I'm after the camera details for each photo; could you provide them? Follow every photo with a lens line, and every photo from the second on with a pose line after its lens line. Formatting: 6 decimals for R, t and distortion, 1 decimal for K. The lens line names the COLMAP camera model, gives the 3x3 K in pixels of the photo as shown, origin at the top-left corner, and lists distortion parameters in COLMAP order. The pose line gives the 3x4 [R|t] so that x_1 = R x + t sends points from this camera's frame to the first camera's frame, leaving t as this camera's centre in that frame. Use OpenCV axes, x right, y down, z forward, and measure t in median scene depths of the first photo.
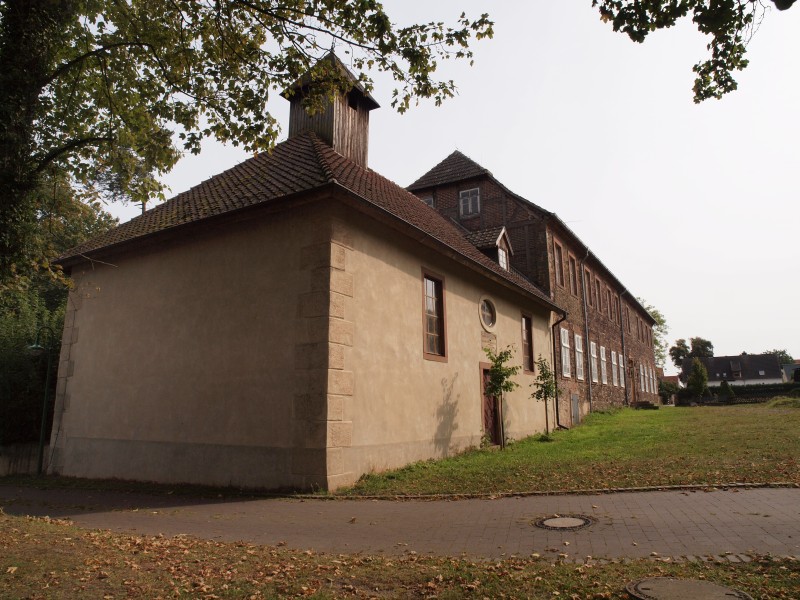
lens RADIAL K [[561.8, 0, 399.7], [0, 561.8, 296.5], [0, 0, 1]] dist [-0.047213, 0.016842]
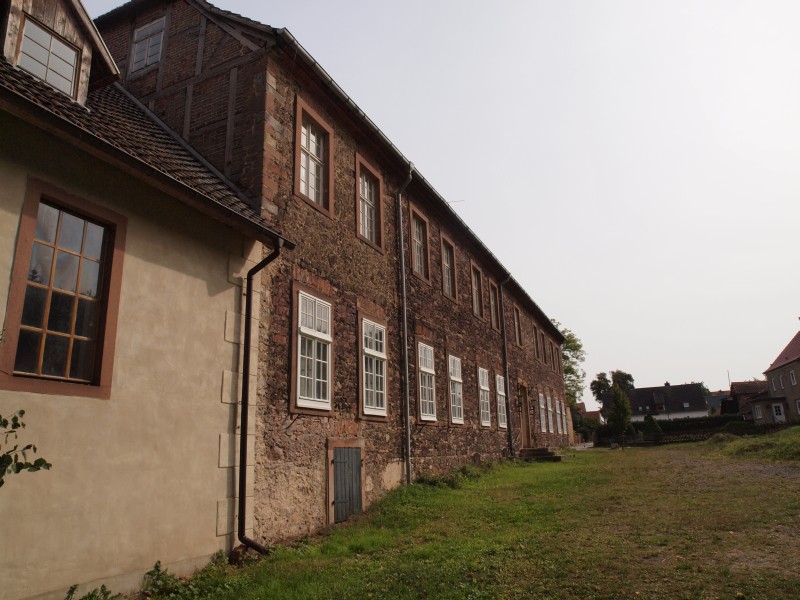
lens RADIAL K [[561.8, 0, 396.8], [0, 561.8, 306.6], [0, 0, 1]] dist [-0.047213, 0.016842]
pose [[0.993213, -0.000056, 0.116312, 0.119431], [0.006257, 0.998578, -0.052941, 0.034251], [-0.116143, 0.053310, 0.991801, 0.220367]]
